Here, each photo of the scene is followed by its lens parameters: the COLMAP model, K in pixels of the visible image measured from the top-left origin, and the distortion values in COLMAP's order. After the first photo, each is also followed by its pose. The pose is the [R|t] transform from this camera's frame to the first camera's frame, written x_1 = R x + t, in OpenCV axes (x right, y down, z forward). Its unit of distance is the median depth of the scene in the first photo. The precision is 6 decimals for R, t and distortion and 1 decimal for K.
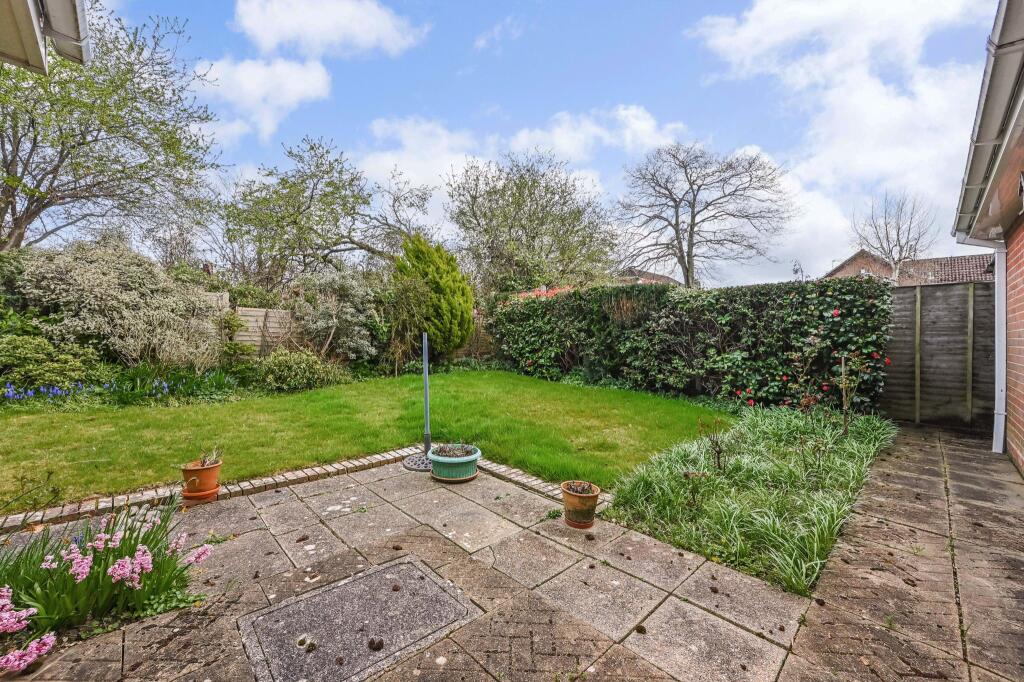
lens RADIAL K [[406.9, 0, 509.3], [0, 406.9, 337.2], [0, 0, 1]] dist [-0.001986, -0.000233]
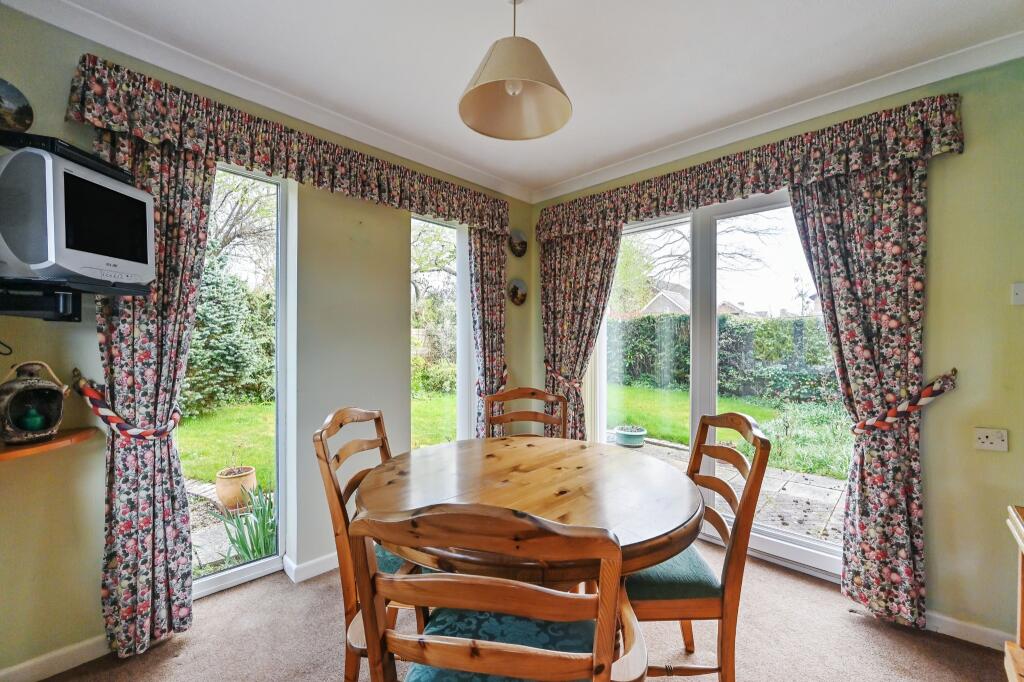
lens RADIAL K [[406.9, 0, 540.7], [0, 406.9, 344.4], [0, 0, 1]] dist [-0.001986, -0.000233]
pose [[0.998377, -0.000823, 0.056953, -0.335802], [0.000416, 0.999974, 0.007161, -0.043173], [-0.056958, -0.007125, 0.998351, -0.354931]]
